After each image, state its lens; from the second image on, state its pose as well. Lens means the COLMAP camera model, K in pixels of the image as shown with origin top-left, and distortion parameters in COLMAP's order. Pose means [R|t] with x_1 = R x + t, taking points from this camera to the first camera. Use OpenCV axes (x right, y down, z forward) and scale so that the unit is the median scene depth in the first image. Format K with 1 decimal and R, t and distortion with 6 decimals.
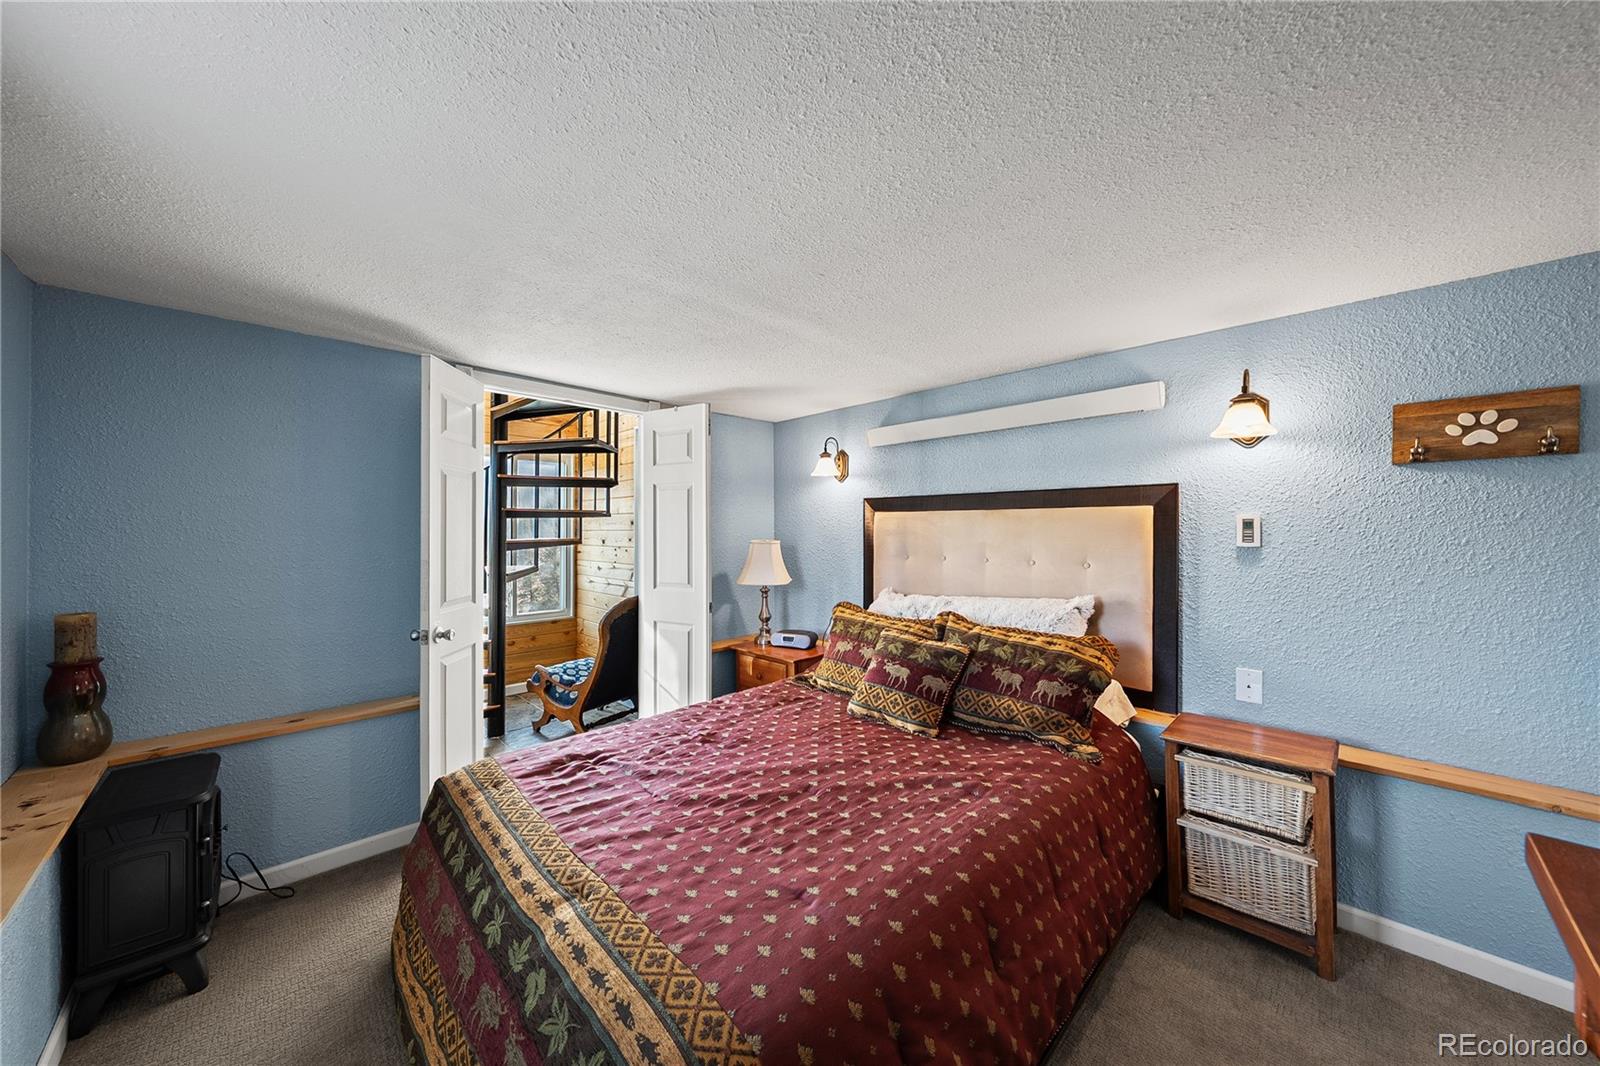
lens RADIAL K [[550.0, 0, 800.9], [0, 550.0, 533.8], [0, 0, 1]] dist [-0.000527, -0.000298]
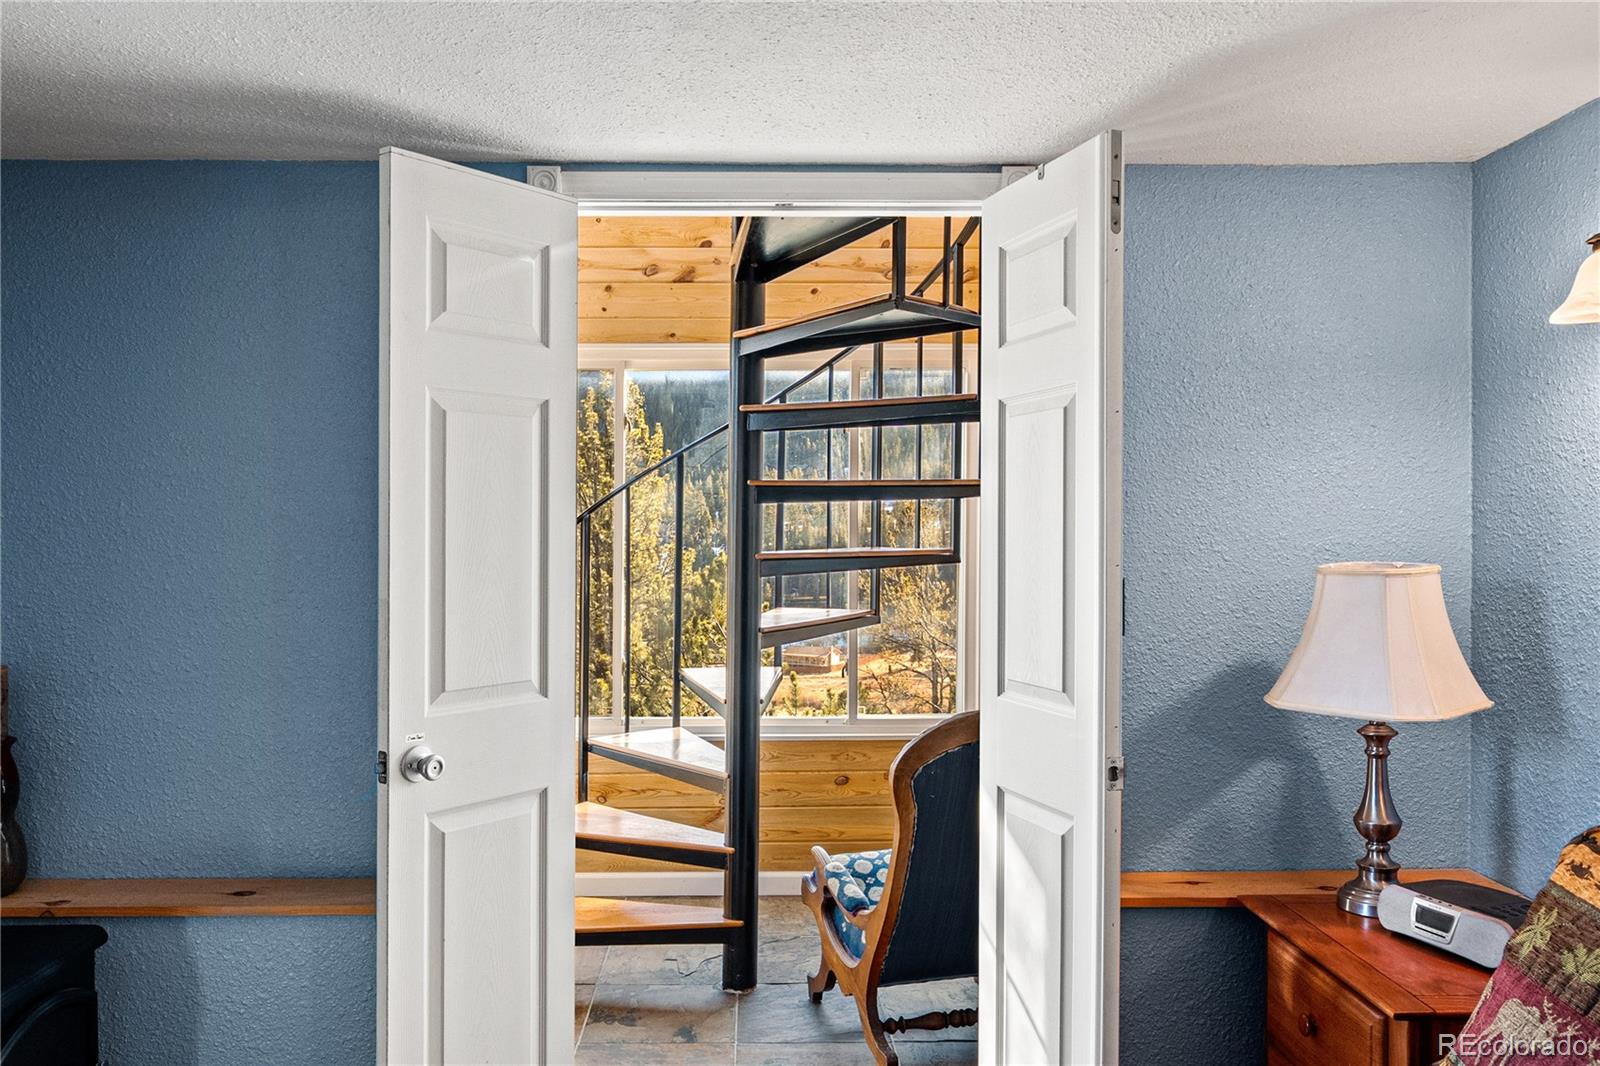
lens RADIAL K [[1234.3, 0, 790.1], [0, 1234.3, 530.9], [0, 0, 1]] dist [0.004410, 0.002714]
pose [[0.730498, 0.006814, -0.682881, 0.164193], [-0.007134, 0.999972, 0.002346, -0.008354], [0.682877, 0.003157, 0.730526, 0.293673]]
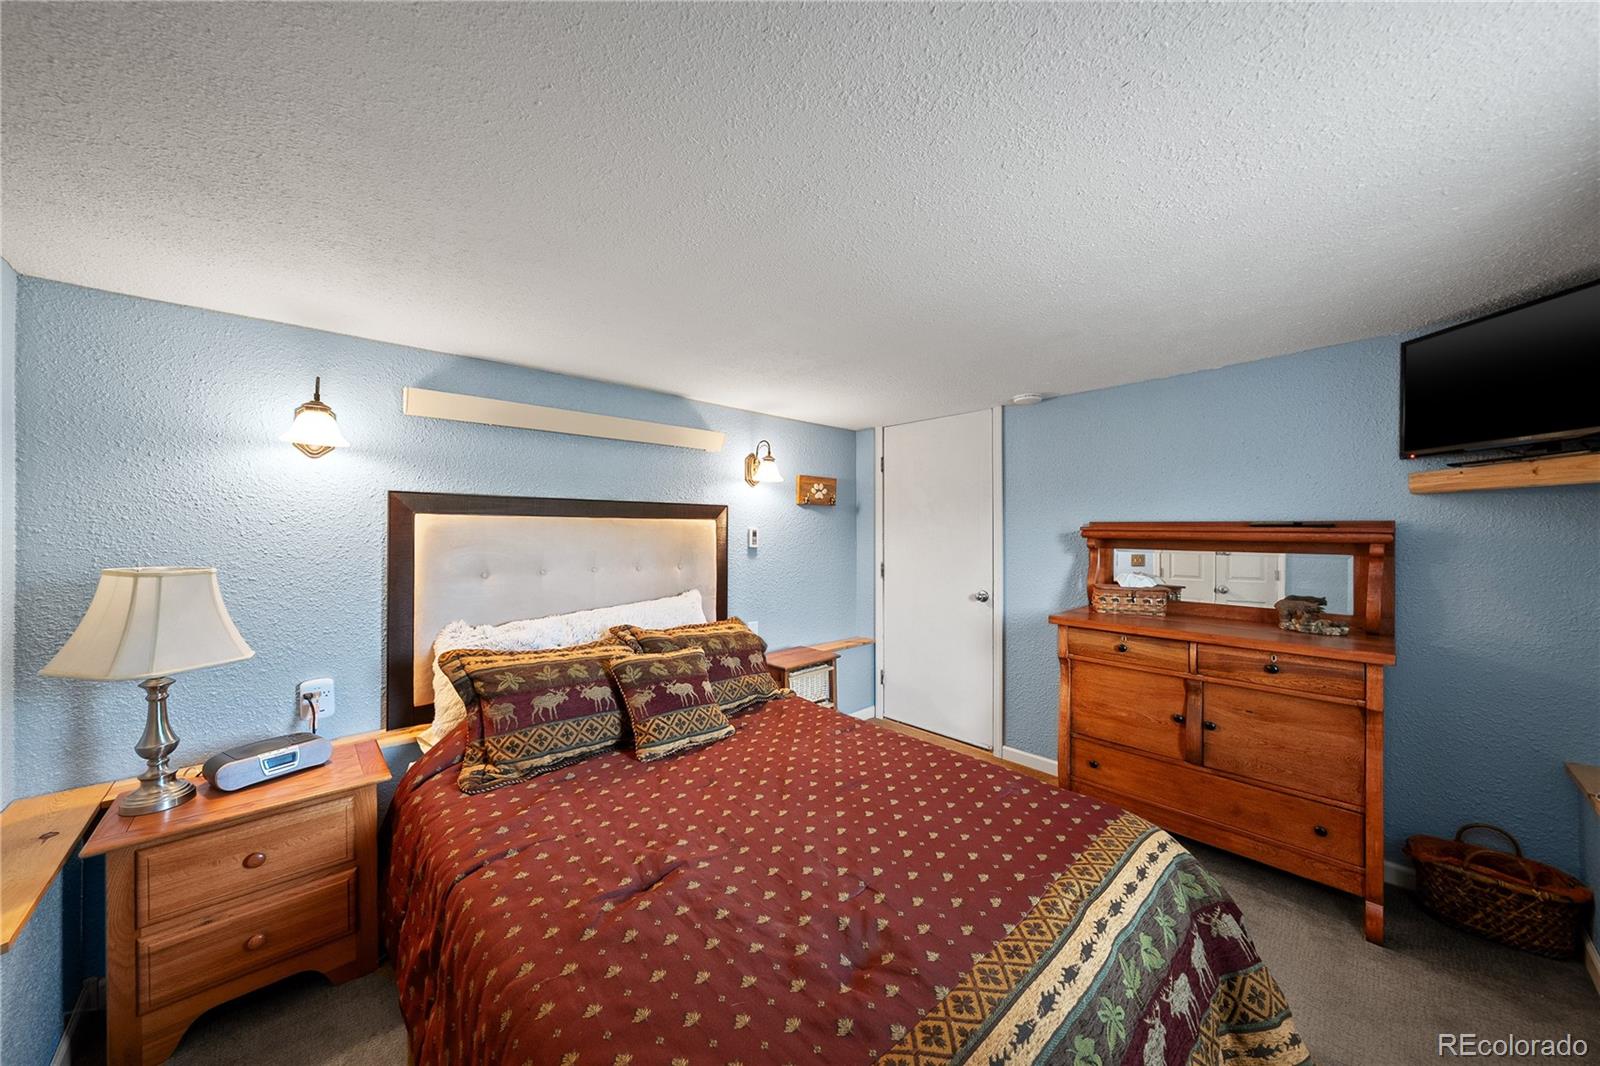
lens RADIAL K [[550.0, 0, 786.4], [0, 550.0, 534.0], [0, 0, 1]] dist [-0.000527, -0.000298]
pose [[0.035765, 0.003374, 0.999355, -0.483892], [0.017423, 0.999840, -0.003999, -0.005299], [-0.999208, 0.017555, 0.035701, 0.505318]]
